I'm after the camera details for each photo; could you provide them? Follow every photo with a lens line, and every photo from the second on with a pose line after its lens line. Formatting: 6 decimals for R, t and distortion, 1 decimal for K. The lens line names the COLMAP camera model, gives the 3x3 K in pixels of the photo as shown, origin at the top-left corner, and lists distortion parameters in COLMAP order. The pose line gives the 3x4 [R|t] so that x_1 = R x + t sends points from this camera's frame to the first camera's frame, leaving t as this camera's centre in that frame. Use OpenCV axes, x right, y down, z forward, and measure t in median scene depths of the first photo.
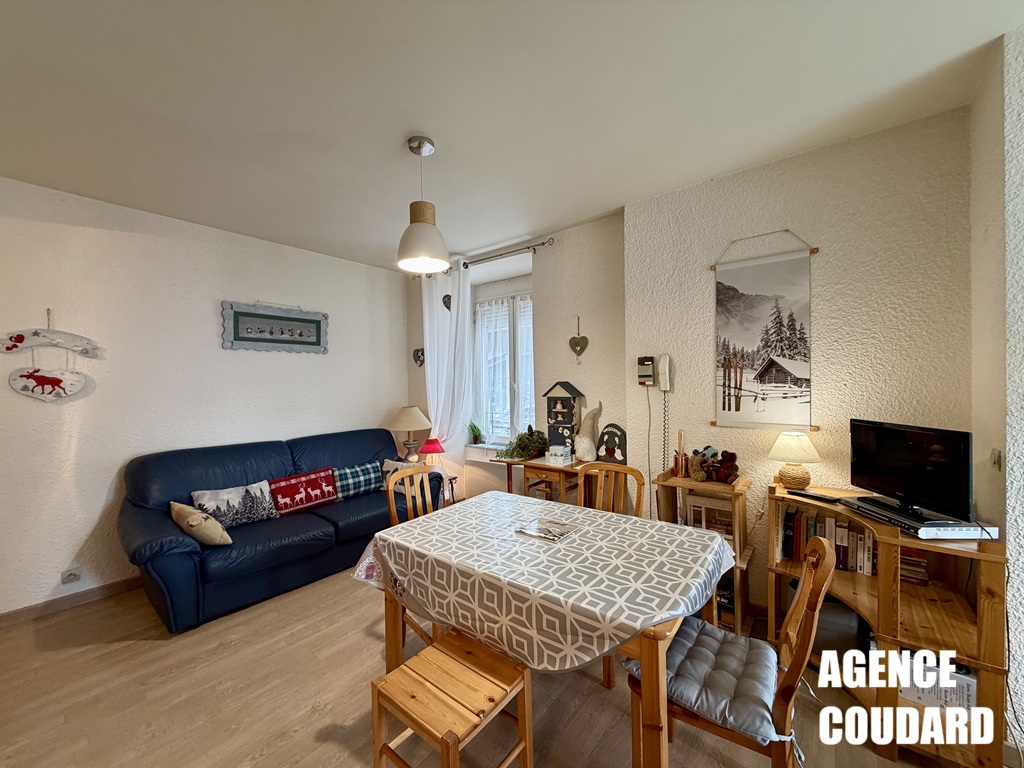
lens RADIAL K [[399.8, 0, 513.7], [0, 399.8, 385.4], [0, 0, 1]] dist [0.008297, -0.000017]
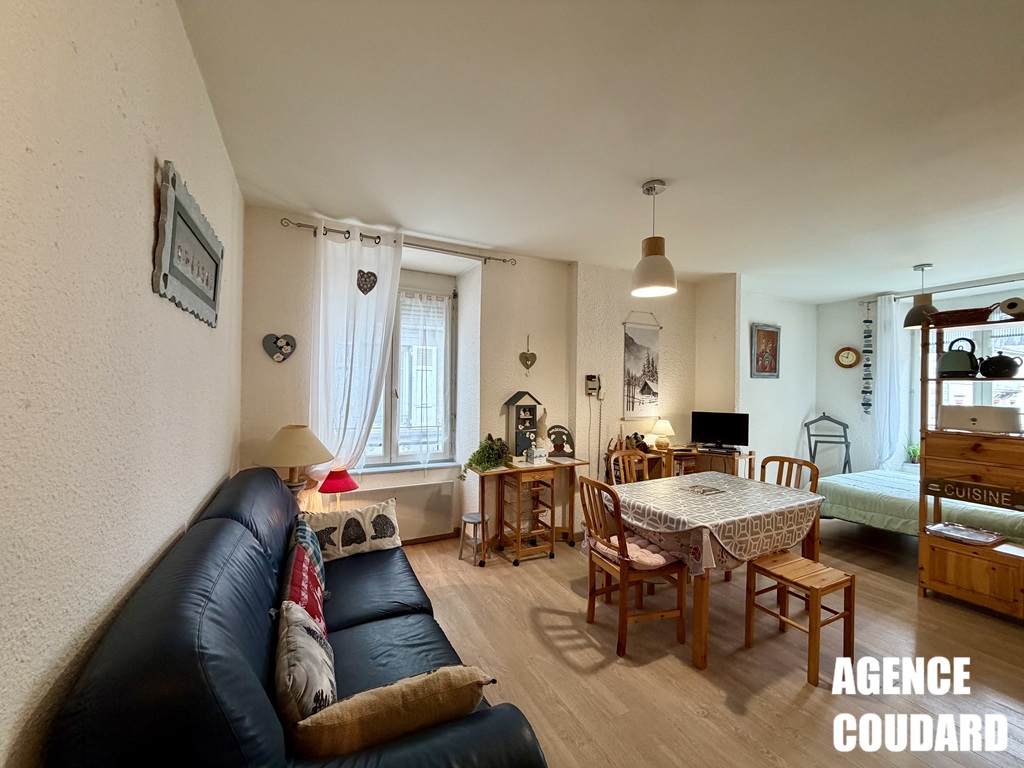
lens RADIAL K [[399.8, 0, 509.9], [0, 399.8, 385.1], [0, 0, 1]] dist [0.008297, -0.000017]
pose [[0.424620, 0.022673, 0.905088, -1.051645], [-0.010308, 0.999743, -0.020208, -0.004786], [-0.905313, -0.000749, 0.424745, 0.650375]]
